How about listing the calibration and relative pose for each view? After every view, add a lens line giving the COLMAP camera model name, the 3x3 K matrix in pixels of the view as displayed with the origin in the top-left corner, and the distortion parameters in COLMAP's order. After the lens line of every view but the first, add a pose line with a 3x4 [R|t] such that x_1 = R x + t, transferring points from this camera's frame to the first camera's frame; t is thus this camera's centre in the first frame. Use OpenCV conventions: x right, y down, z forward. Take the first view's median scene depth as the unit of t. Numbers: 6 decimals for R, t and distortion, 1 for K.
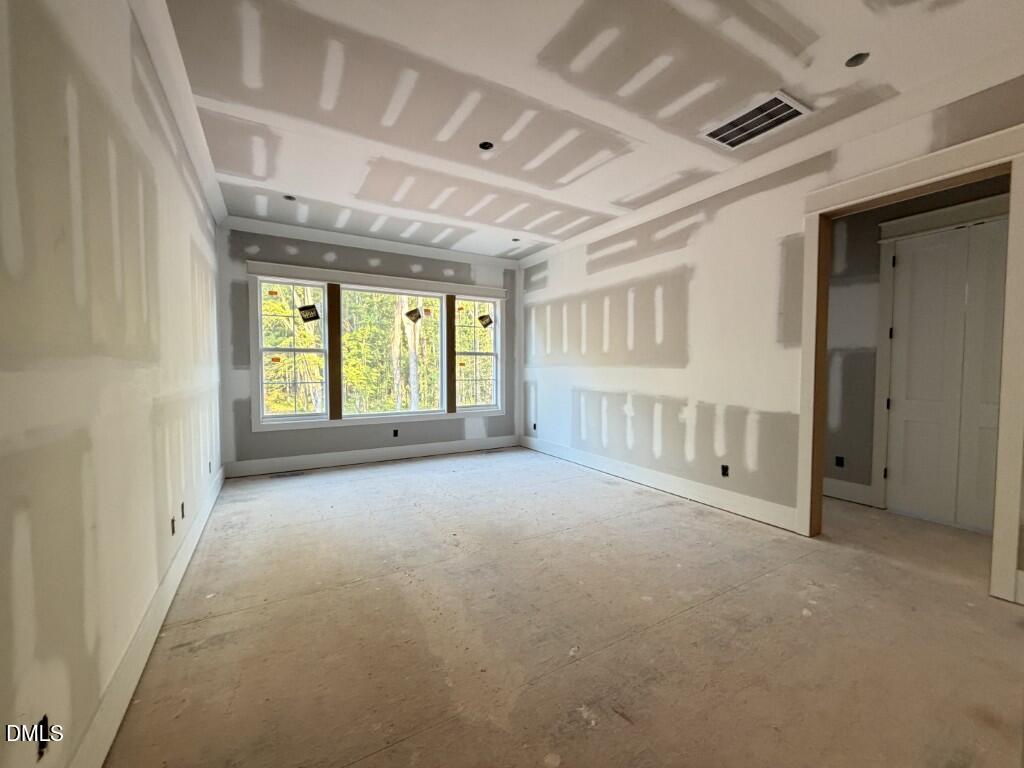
lens RADIAL K [[409.8, 0, 509.4], [0, 409.8, 384.7], [0, 0, 1]] dist [0.000136, 0.000014]
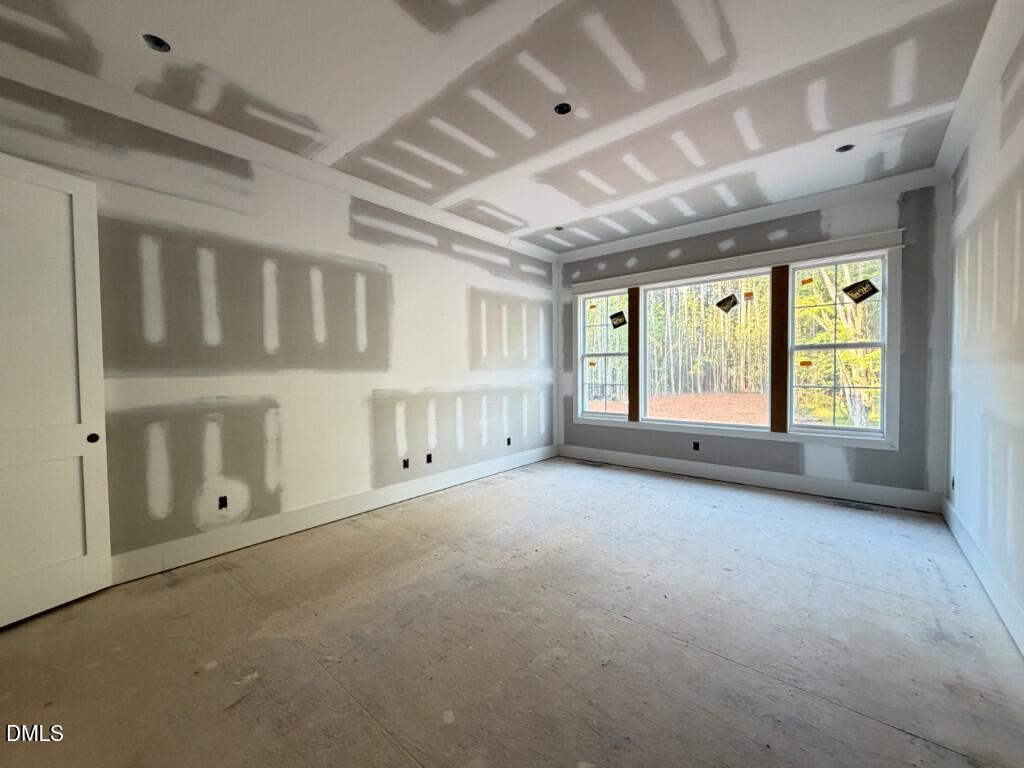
lens RADIAL K [[409.8, 0, 509.4], [0, 409.8, 384.7], [0, 0, 1]] dist [0.000136, 0.000014]
pose [[0.325761, 0.026195, -0.945089, 0.452274], [-0.027740, 0.999451, 0.018140, -0.016487], [0.945045, 0.020308, 0.326308, 0.395745]]
